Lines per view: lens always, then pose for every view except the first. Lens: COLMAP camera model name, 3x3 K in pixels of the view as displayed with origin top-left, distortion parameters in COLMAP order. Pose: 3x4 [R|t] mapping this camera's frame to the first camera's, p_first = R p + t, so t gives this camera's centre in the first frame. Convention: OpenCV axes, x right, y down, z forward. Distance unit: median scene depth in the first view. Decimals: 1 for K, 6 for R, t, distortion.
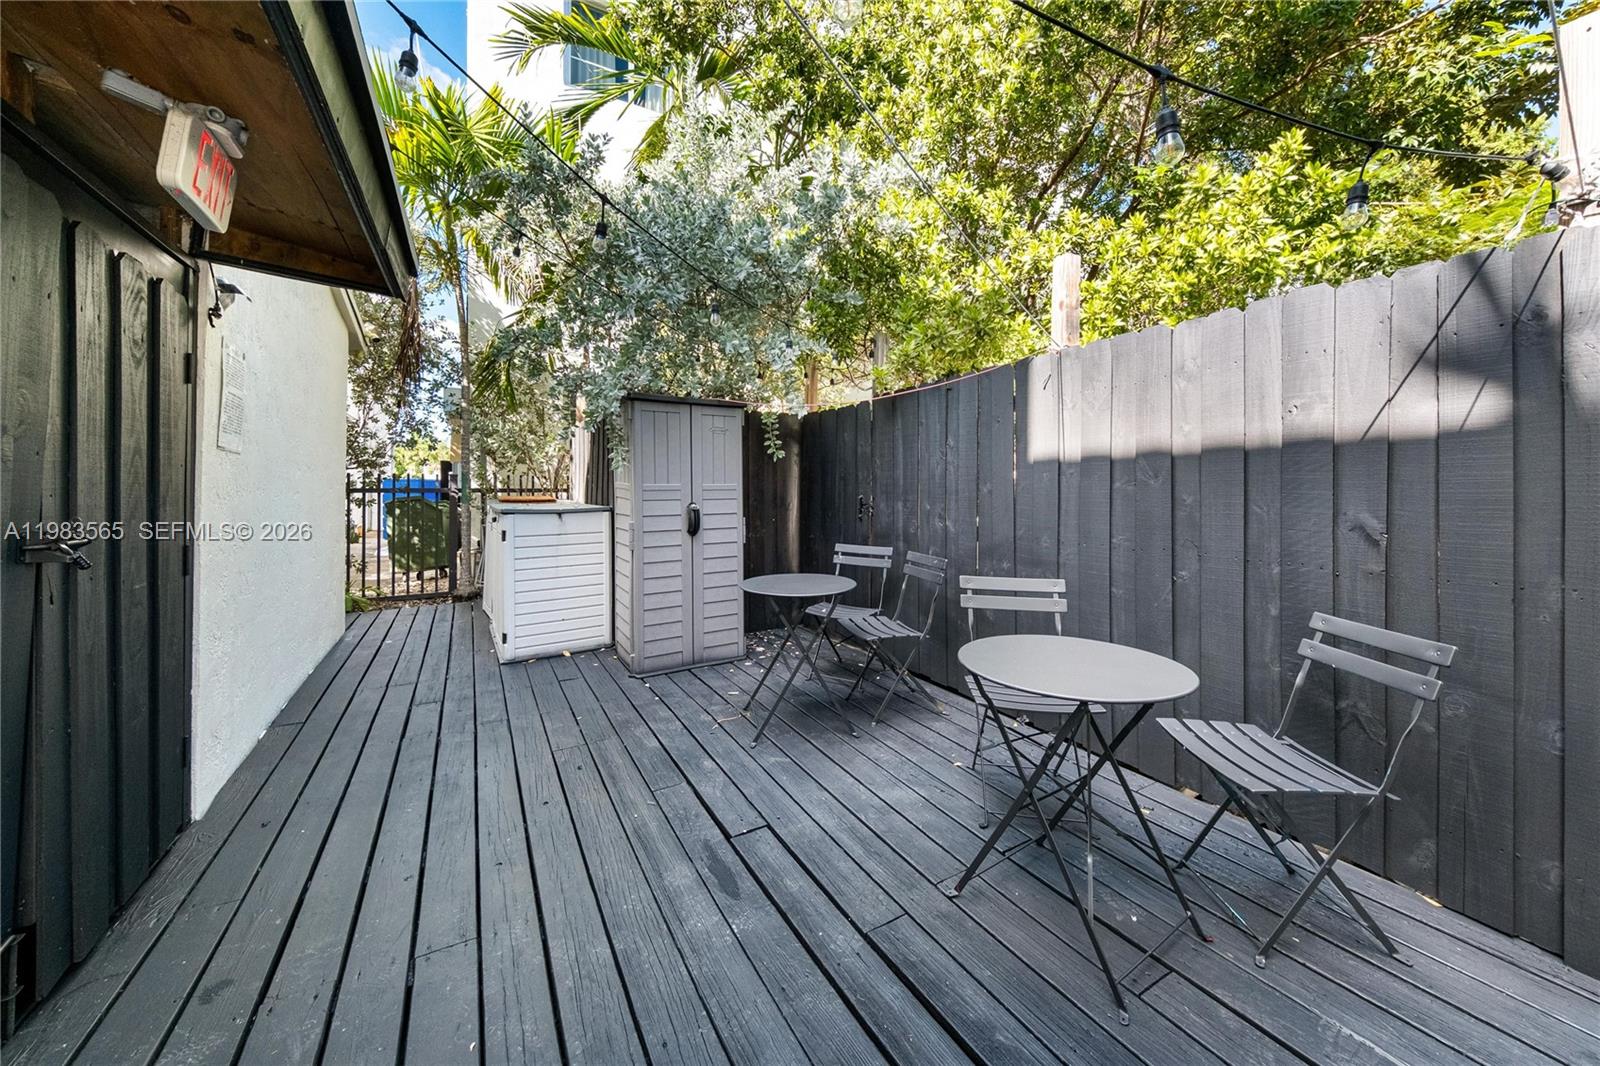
lens RADIAL K [[564.3, 0, 803.2], [0, 564.3, 508.0], [0, 0, 1]] dist [0.000700, -0.000004]
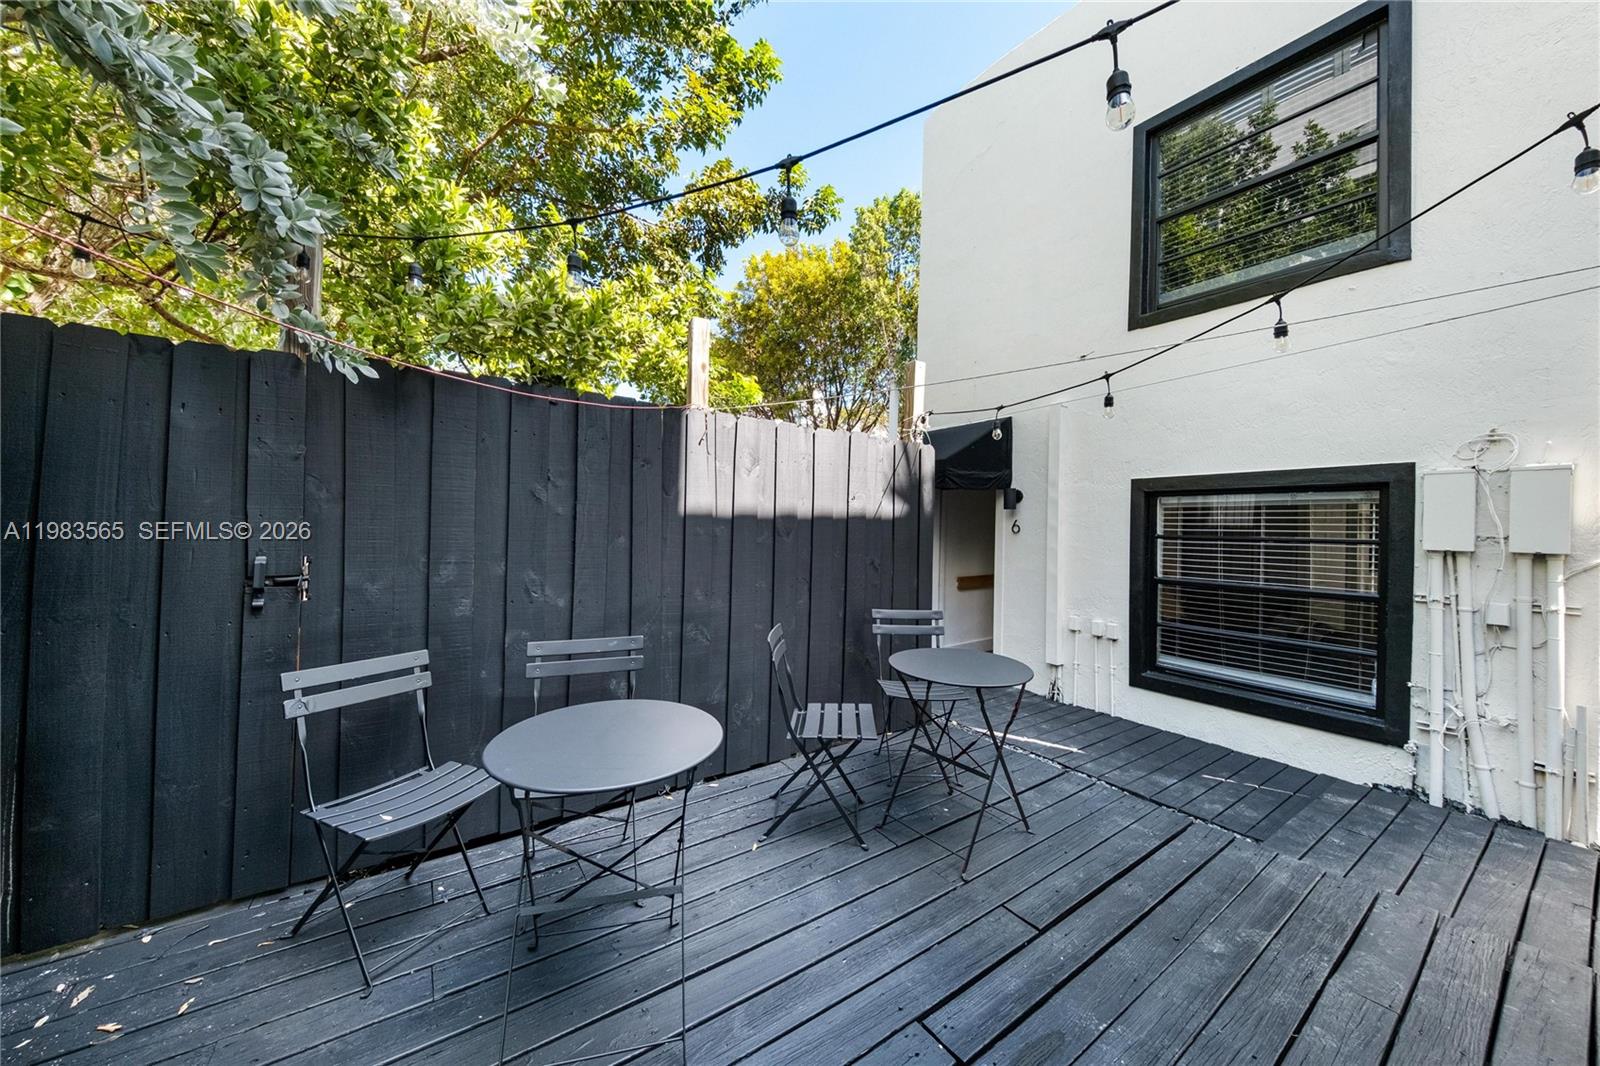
lens RADIAL K [[564.3, 0, 803.2], [0, 564.3, 508.0], [0, 0, 1]] dist [0.000700, -0.000004]
pose [[-0.093450, 0.015327, 0.995506, -0.806958], [0.009803, 0.999847, -0.014473, -0.108907], [-0.995576, 0.008406, -0.093586, 1.220042]]
